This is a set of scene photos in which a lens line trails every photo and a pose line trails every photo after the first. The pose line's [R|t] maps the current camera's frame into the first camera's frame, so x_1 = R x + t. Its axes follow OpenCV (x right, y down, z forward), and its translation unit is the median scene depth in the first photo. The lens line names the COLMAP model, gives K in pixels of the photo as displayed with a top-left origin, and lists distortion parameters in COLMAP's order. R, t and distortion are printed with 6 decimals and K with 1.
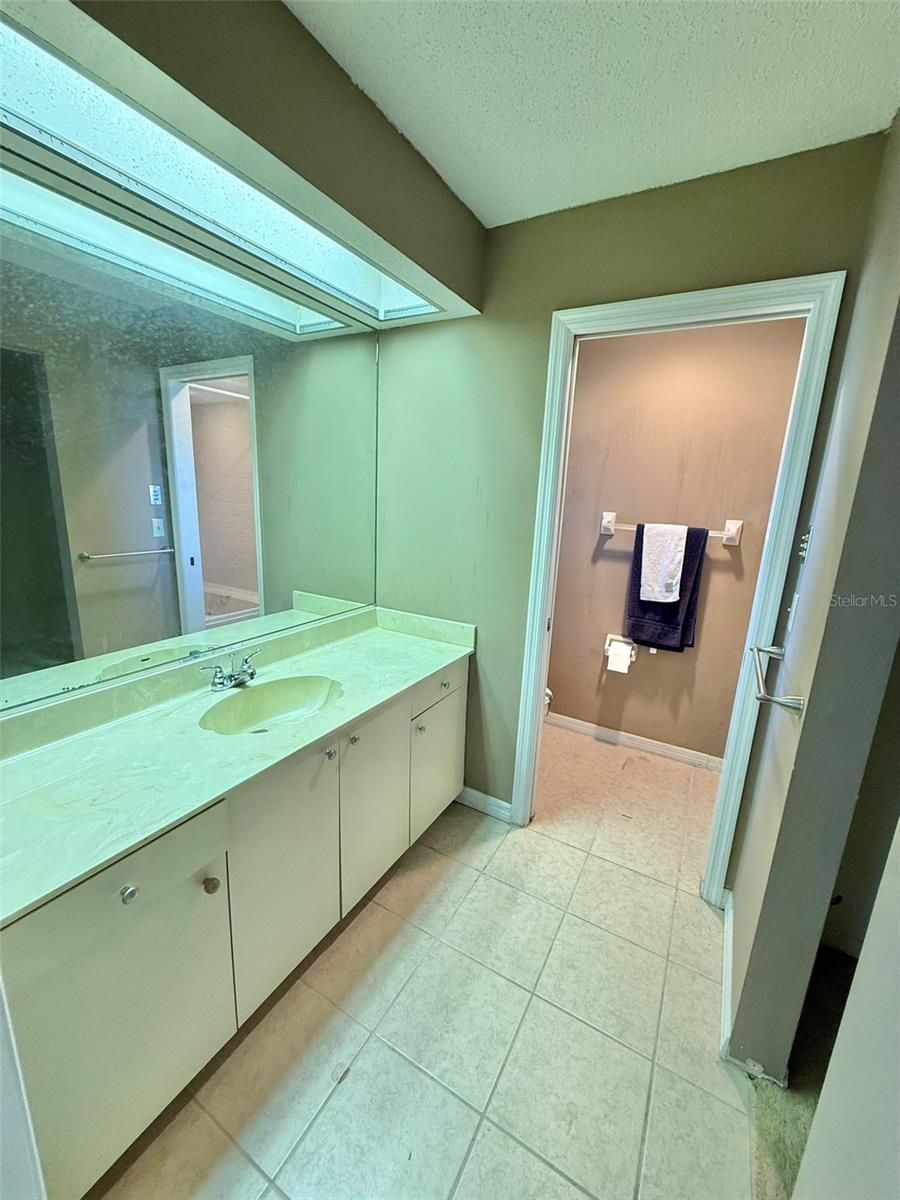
lens RADIAL K [[478.3, 0, 449.8], [0, 478.3, 607.4], [0, 0, 1]] dist [0.004587, -0.000899]
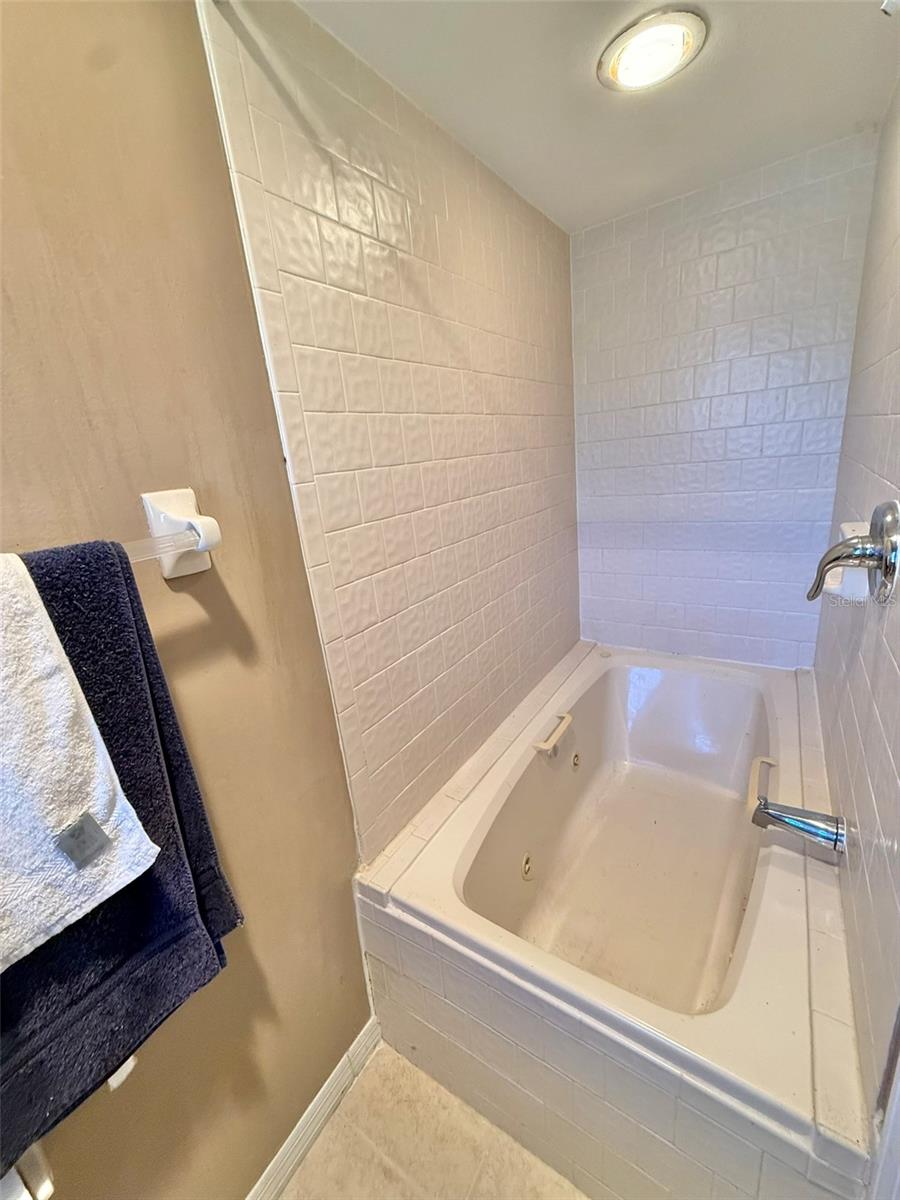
lens RADIAL K [[478.3, 0, 449.2], [0, 478.3, 599.9], [0, 0, 1]] dist [0.004587, -0.000899]
pose [[0.055988, -0.331830, 0.941676, 0.305356], [0.327145, 0.897187, 0.296702, -0.148069], [-0.943314, 0.291453, 0.158788, 0.787997]]
